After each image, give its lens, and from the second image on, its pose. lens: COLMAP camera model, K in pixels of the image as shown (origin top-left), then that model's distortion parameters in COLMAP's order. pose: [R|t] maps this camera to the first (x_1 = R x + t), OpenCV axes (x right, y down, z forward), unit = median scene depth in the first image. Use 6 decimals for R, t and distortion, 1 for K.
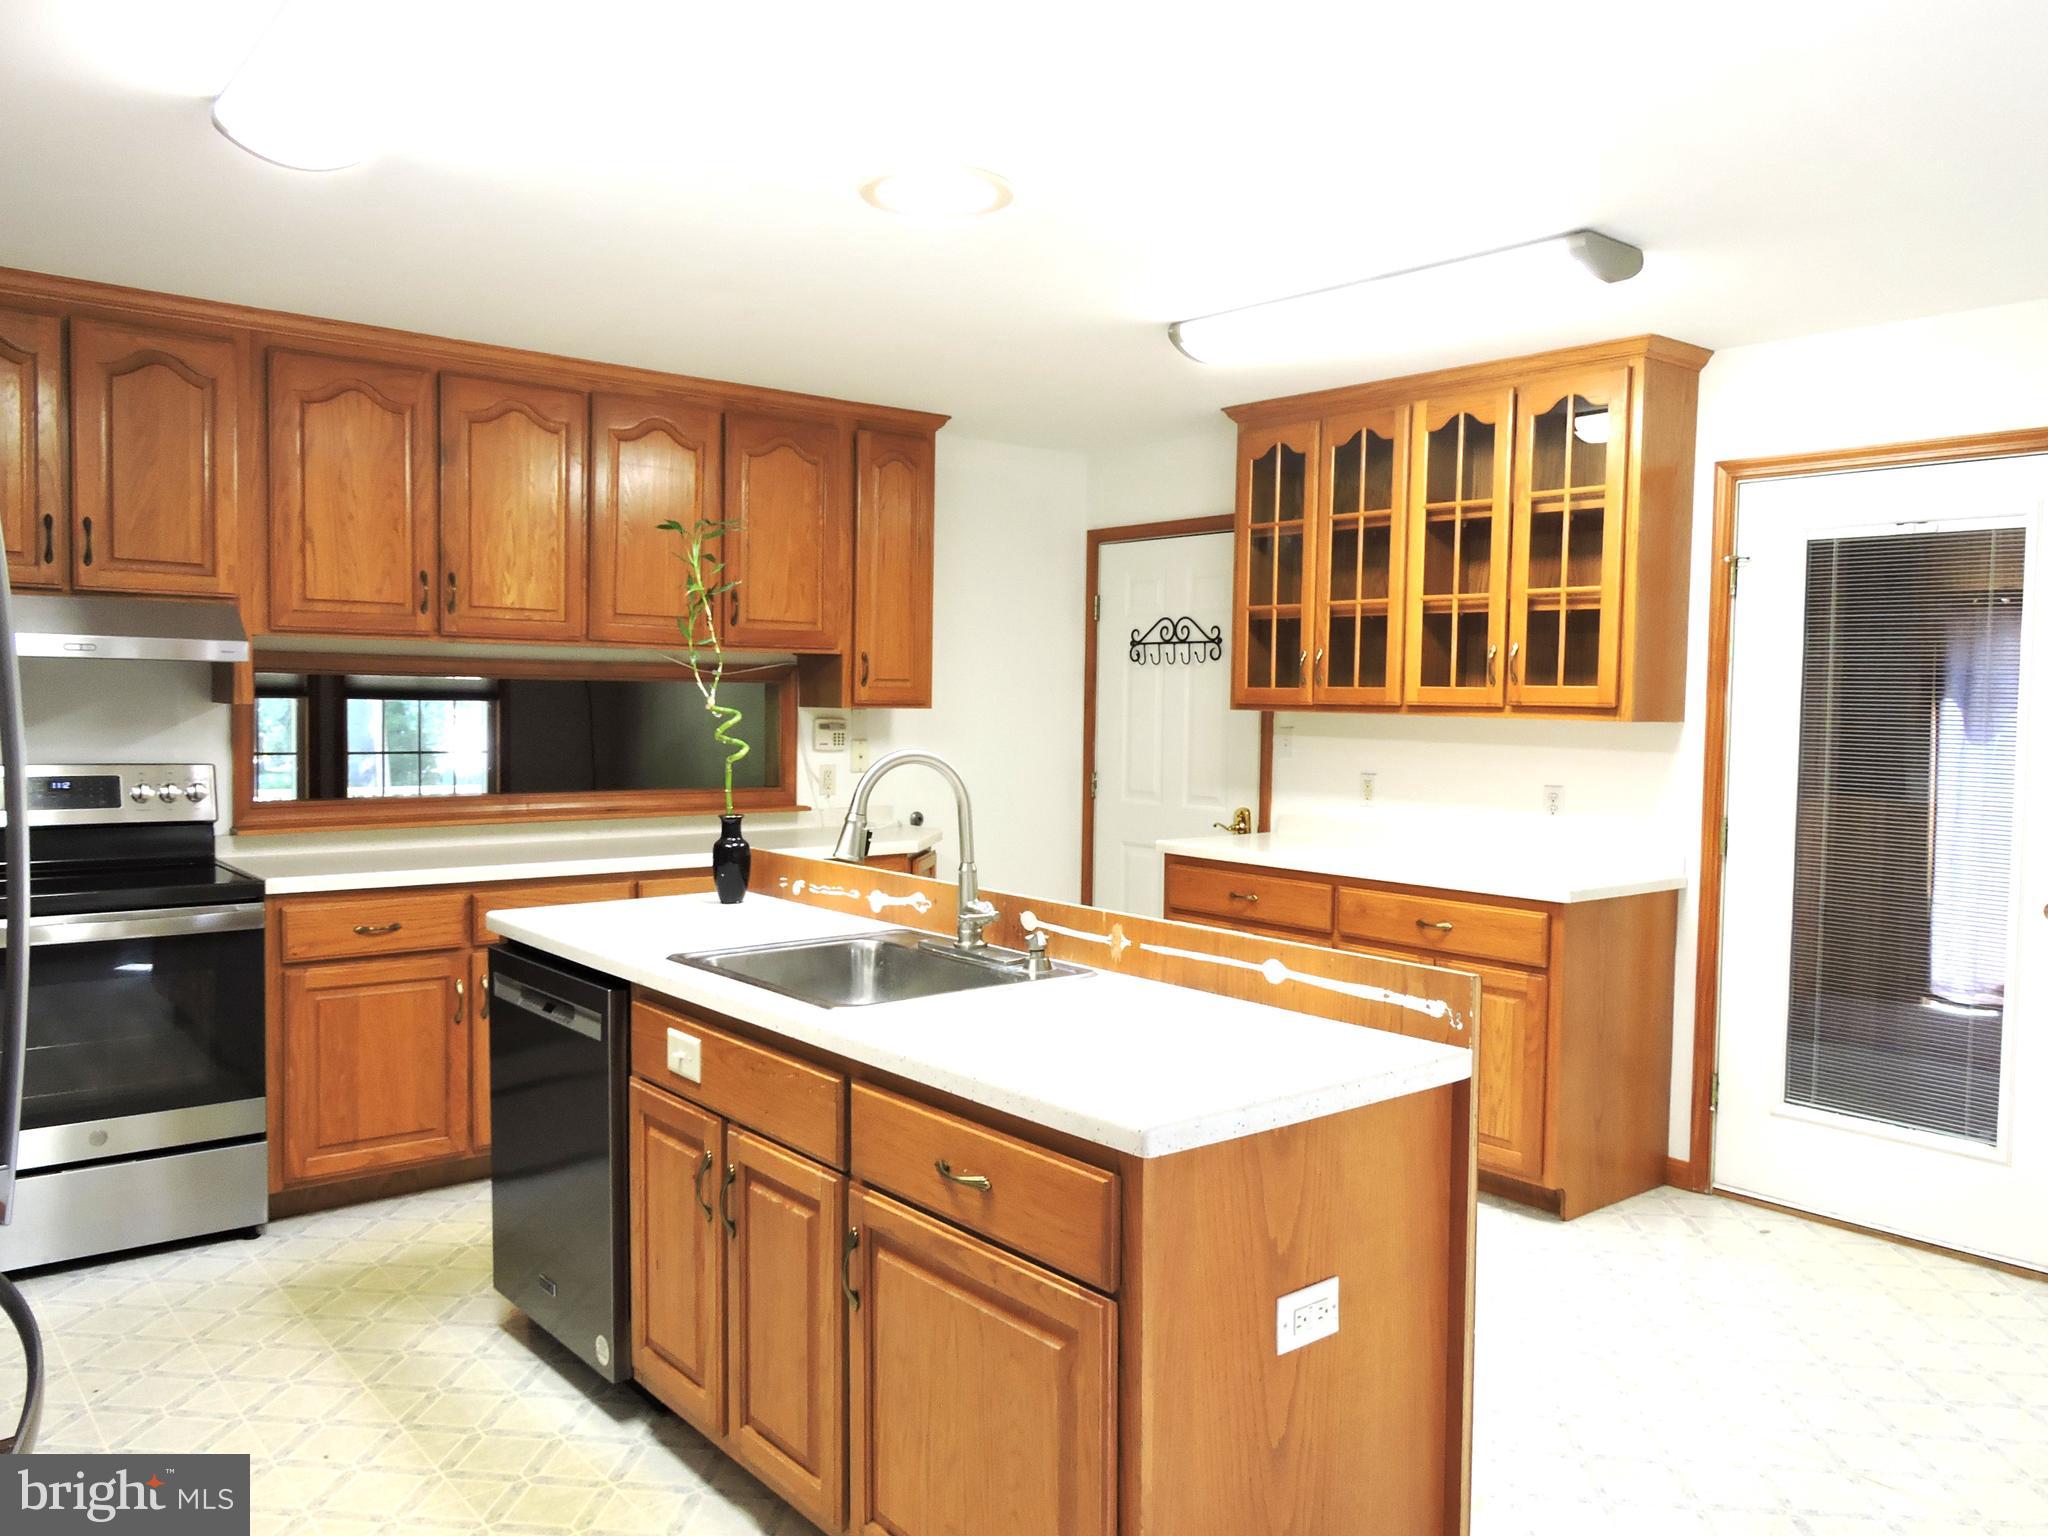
lens RADIAL K [[1521.4, 0, 960.9], [0, 1521.4, 768.4], [0, 0, 1]] dist [0.003509, -0.005094]
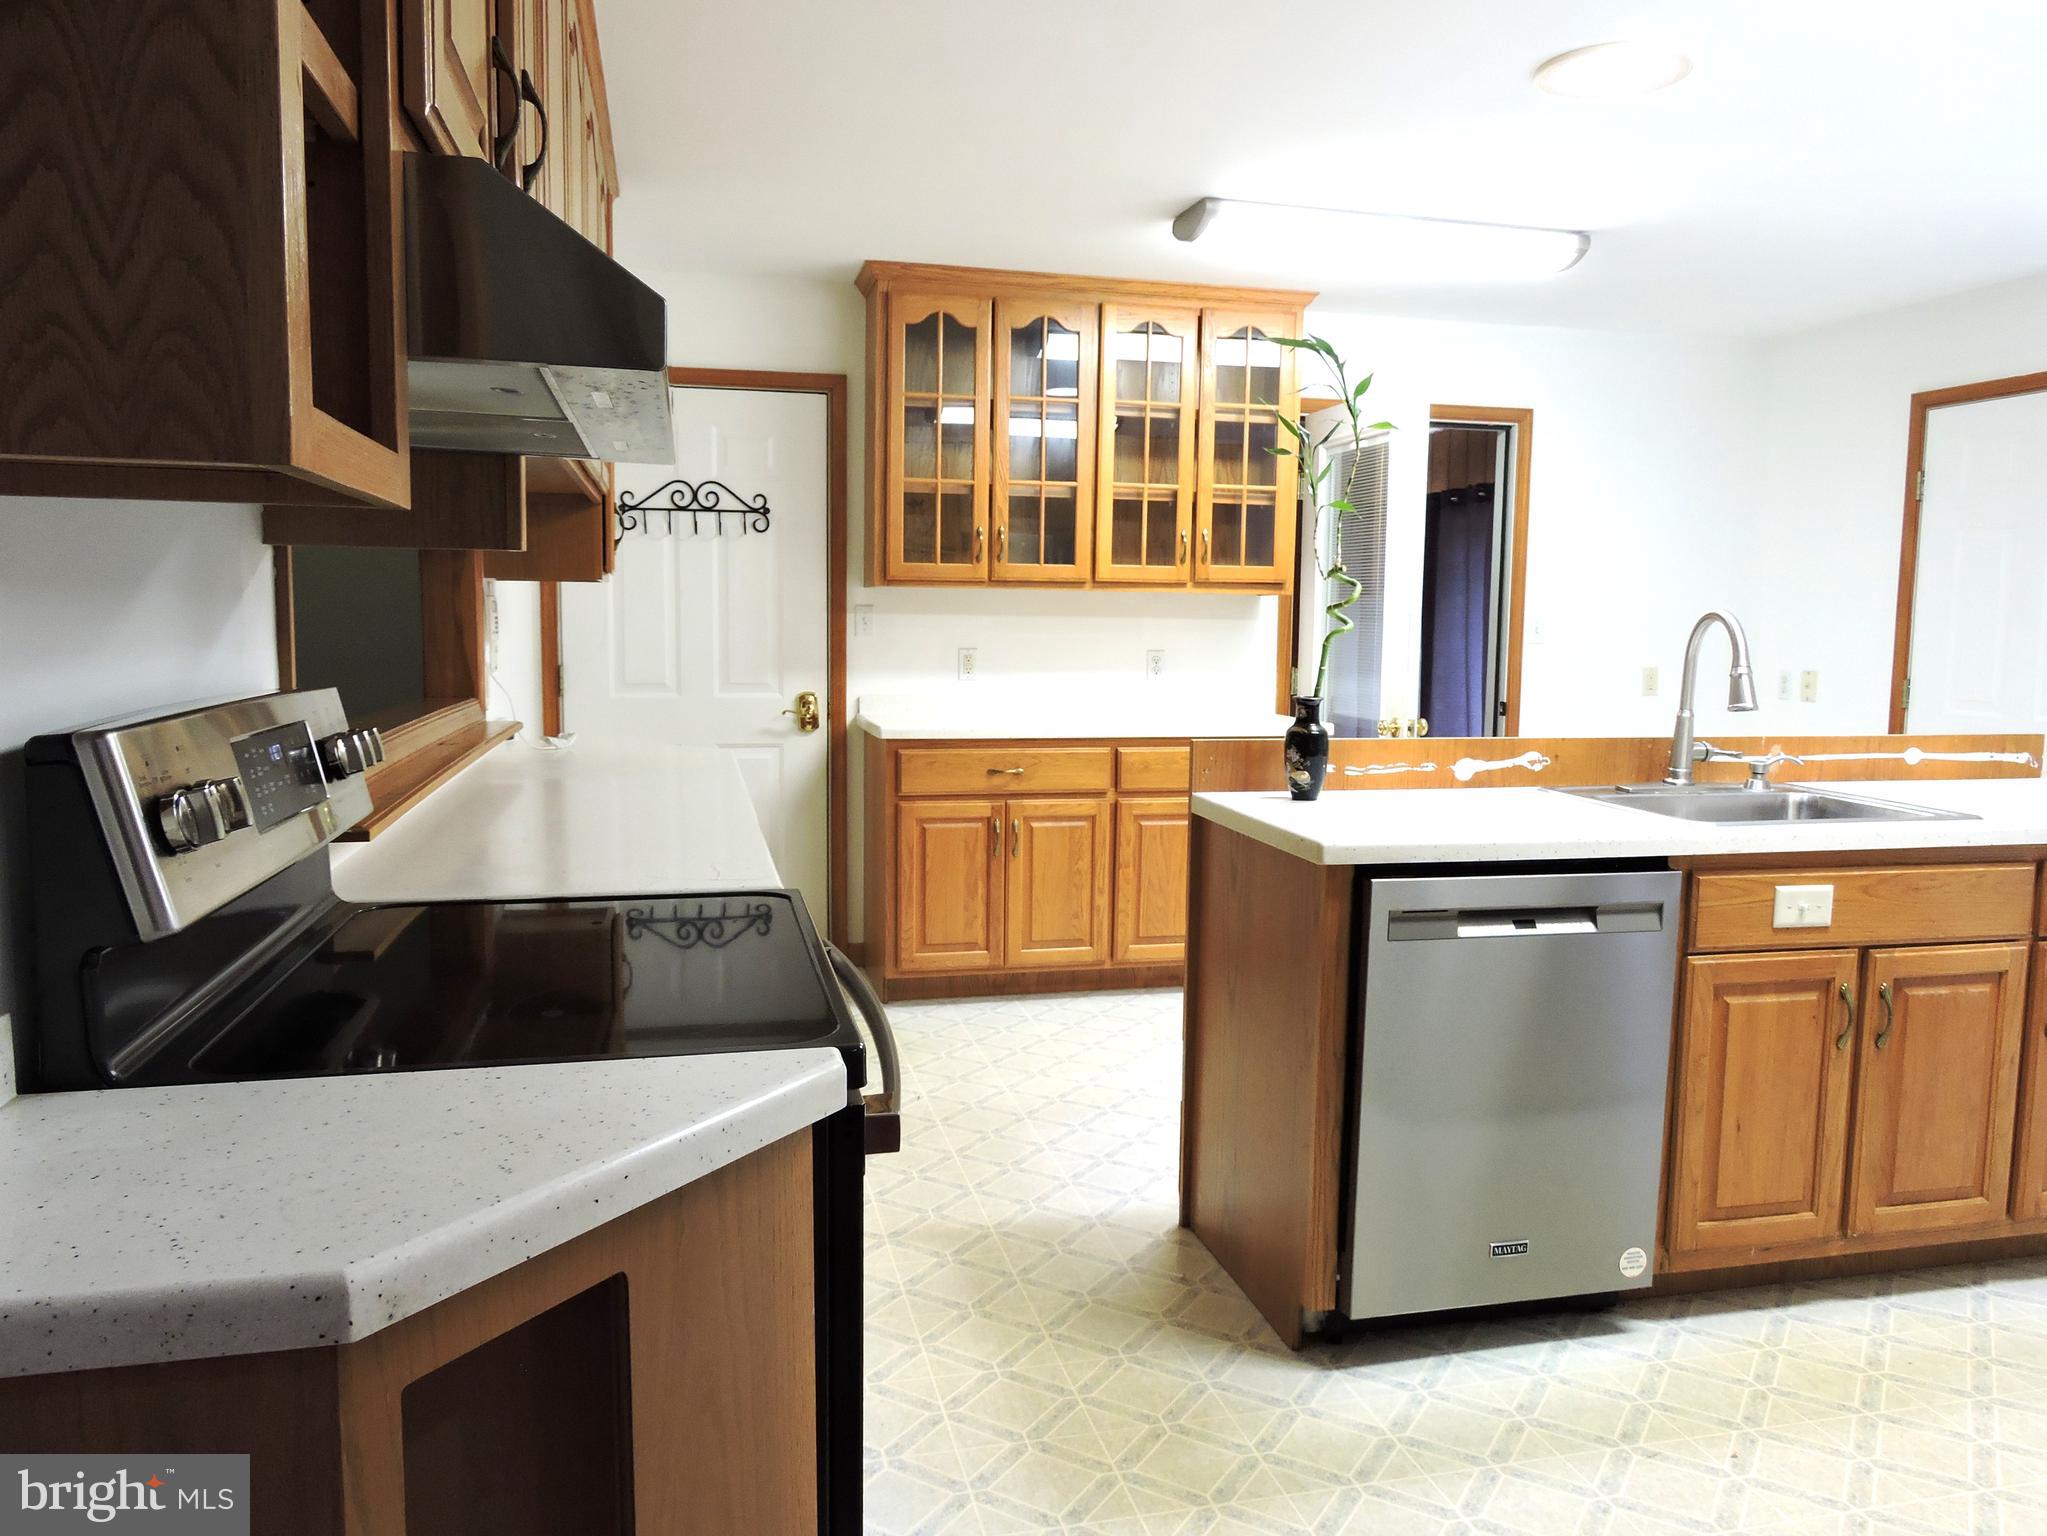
lens RADIAL K [[1520.6, 0, 1019.7], [0, 1520.6, 766.9], [0, 0, 1]] dist [0.003509, -0.005094]
pose [[0.426418, -0.099547, 0.899032, -0.741776], [0.038717, 0.995023, 0.091812, -0.011251], [-0.903697, -0.004342, 0.428150, 0.582605]]
